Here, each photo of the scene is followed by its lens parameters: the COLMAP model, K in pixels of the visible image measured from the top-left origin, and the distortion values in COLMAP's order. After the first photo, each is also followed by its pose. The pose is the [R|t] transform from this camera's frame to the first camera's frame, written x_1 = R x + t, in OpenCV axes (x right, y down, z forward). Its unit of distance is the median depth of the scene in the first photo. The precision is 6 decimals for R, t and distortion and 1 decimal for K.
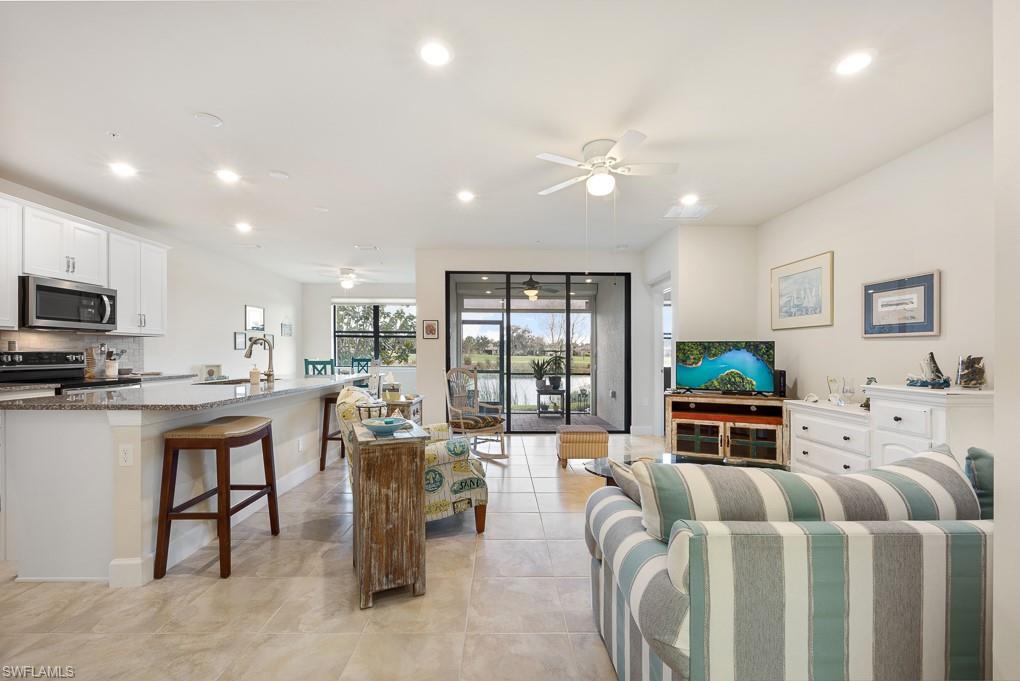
lens RADIAL K [[410.9, 0, 507.2], [0, 410.9, 353.3], [0, 0, 1]] dist [0.003052, -0.000540]
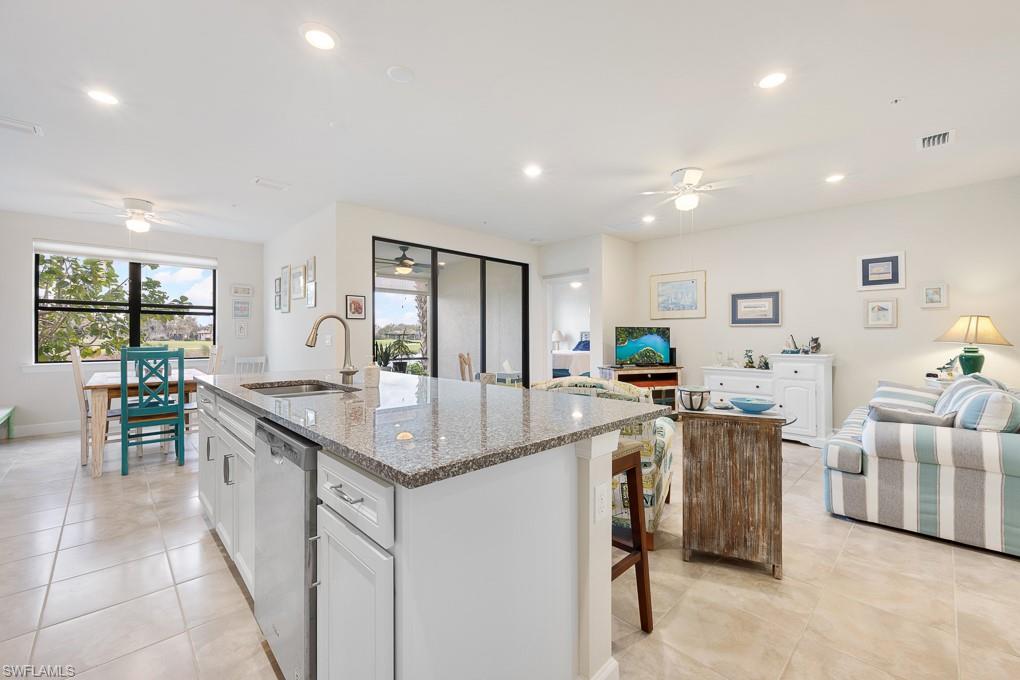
lens RADIAL K [[410.9, 0, 515.0], [0, 410.9, 332.1], [0, 0, 1]] dist [0.003052, -0.000540]
pose [[0.731596, 0.002462, 0.681734, -0.770100], [0.004516, 0.999954, -0.008458, -0.003509], [-0.681723, 0.009267, 0.731551, 0.335100]]
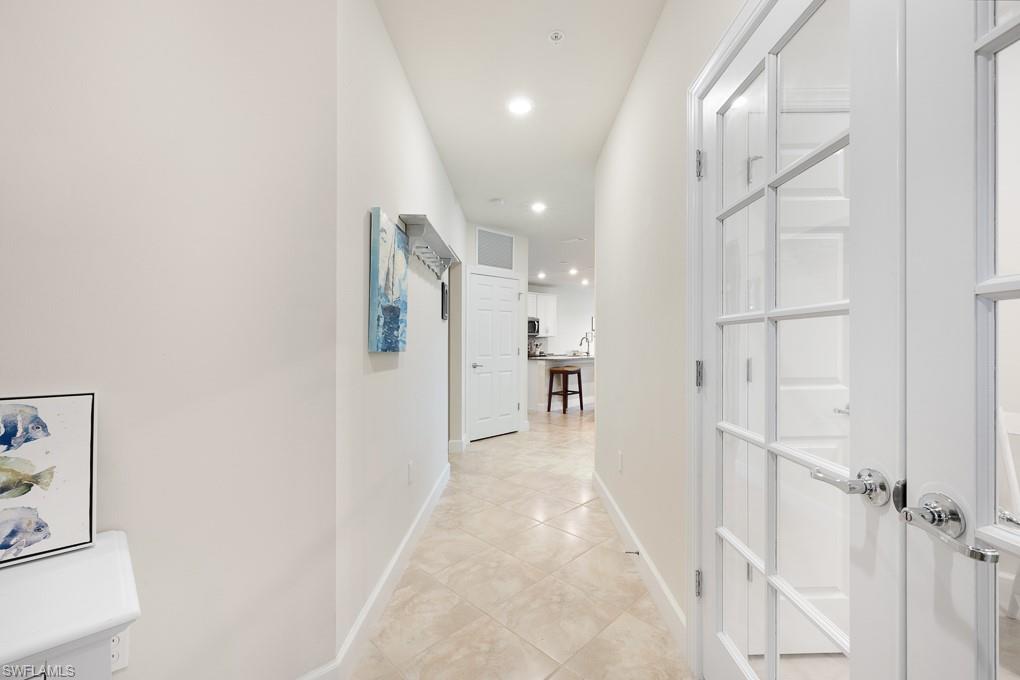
lens RADIAL K [[410.9, 0, 508.9], [0, 410.9, 345.3], [0, 0, 1]] dist [0.003052, -0.000540]
pose [[0.676571, -0.003643, -0.736369, 0.740177], [-0.003533, 0.999960, -0.008194, 0.025511], [0.736369, 0.008146, 0.676531, -0.796616]]
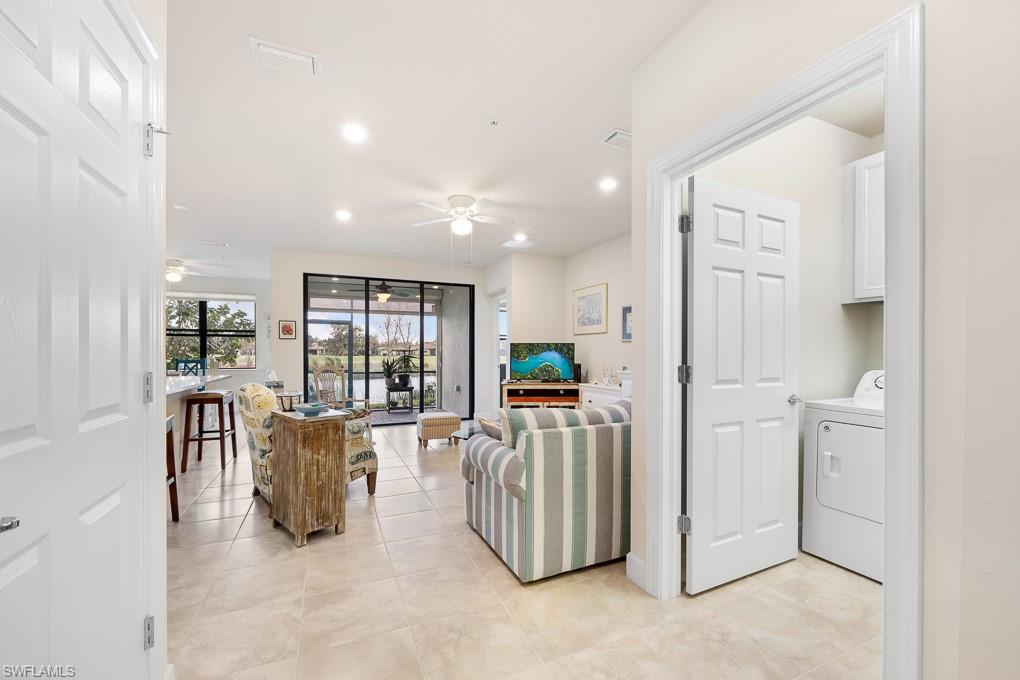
lens RADIAL K [[410.9, 0, 511.7], [0, 410.9, 343.5], [0, 0, 1]] dist [0.003052, -0.000540]
pose [[0.919078, 0.003195, 0.394063, -0.119410], [0.005338, 0.999774, -0.020554, -0.000264], [-0.394040, 0.020994, 0.918853, -0.241649]]
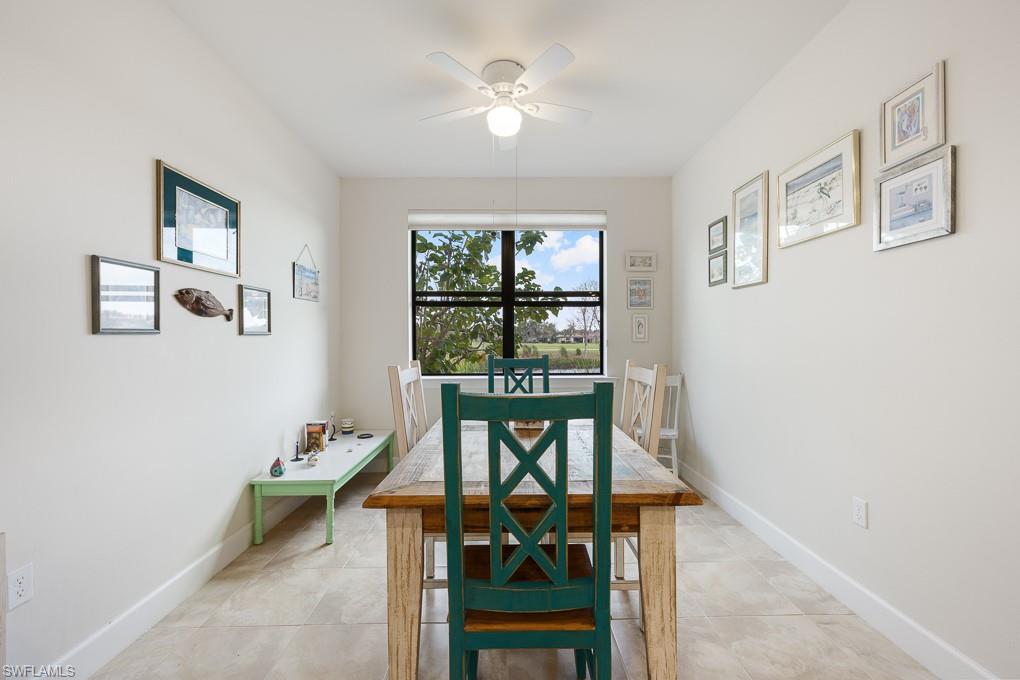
lens RADIAL K [[410.9, 0, 513.4], [0, 410.9, 341.8], [0, 0, 1]] dist [0.003052, -0.000540]
pose [[0.999920, -0.007930, -0.009815, -0.738331], [0.007959, 0.999964, 0.002983, -0.004064], [0.009791, -0.003060, 0.999947, 1.342059]]
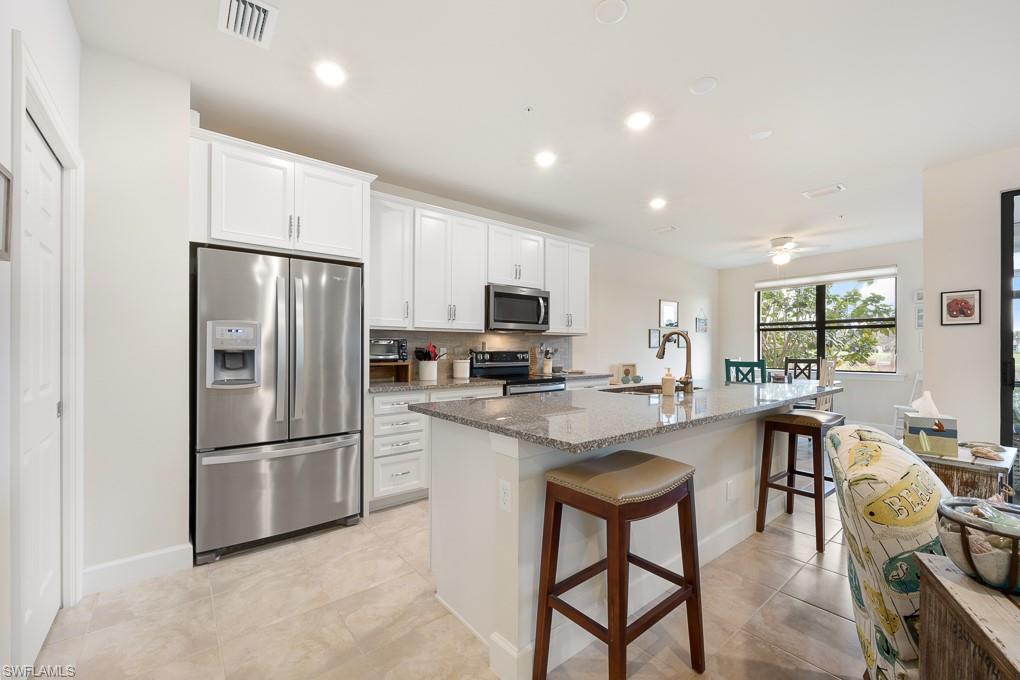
lens RADIAL K [[410.9, 0, 518.1], [0, 410.9, 362.3], [0, 0, 1]] dist [0.003052, -0.000540]
pose [[0.620134, 0.019703, -0.784248, -0.185878], [0.002262, 0.999635, 0.026903, -0.002745], [0.784493, -0.018458, 0.619863, 0.305008]]
